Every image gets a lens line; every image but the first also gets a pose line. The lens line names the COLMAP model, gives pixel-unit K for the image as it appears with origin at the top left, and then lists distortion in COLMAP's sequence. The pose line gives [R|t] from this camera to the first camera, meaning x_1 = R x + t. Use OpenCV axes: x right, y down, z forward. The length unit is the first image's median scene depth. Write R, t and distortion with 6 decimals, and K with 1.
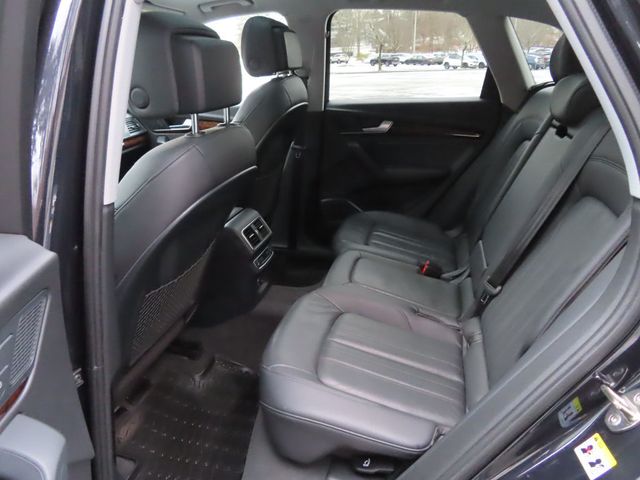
lens RADIAL K [[457.6, 0, 319.2], [0, 457.6, 239.6], [0, 0, 1]] dist [-0.006188, 0.001406]
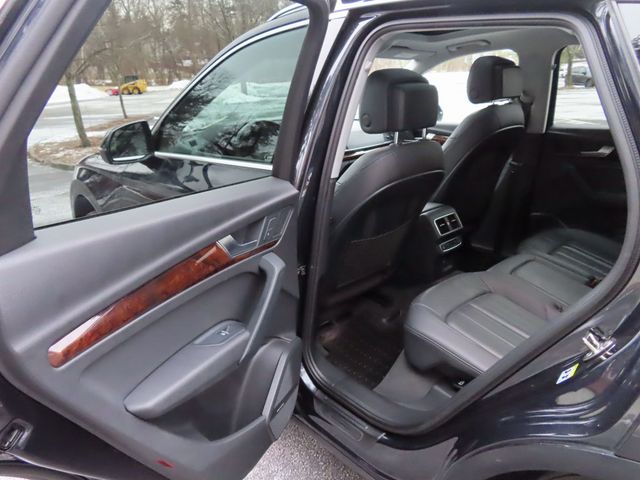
lens RADIAL K [[457.6, 0, 319.0], [0, 457.6, 240.1], [0, 0, 1]] dist [-0.006188, 0.001406]
pose [[0.833275, 0.178752, -0.523164, 0.235722], [-0.191216, 0.981069, 0.030645, 0.057514], [0.518738, 0.074502, 0.851681, -0.275899]]
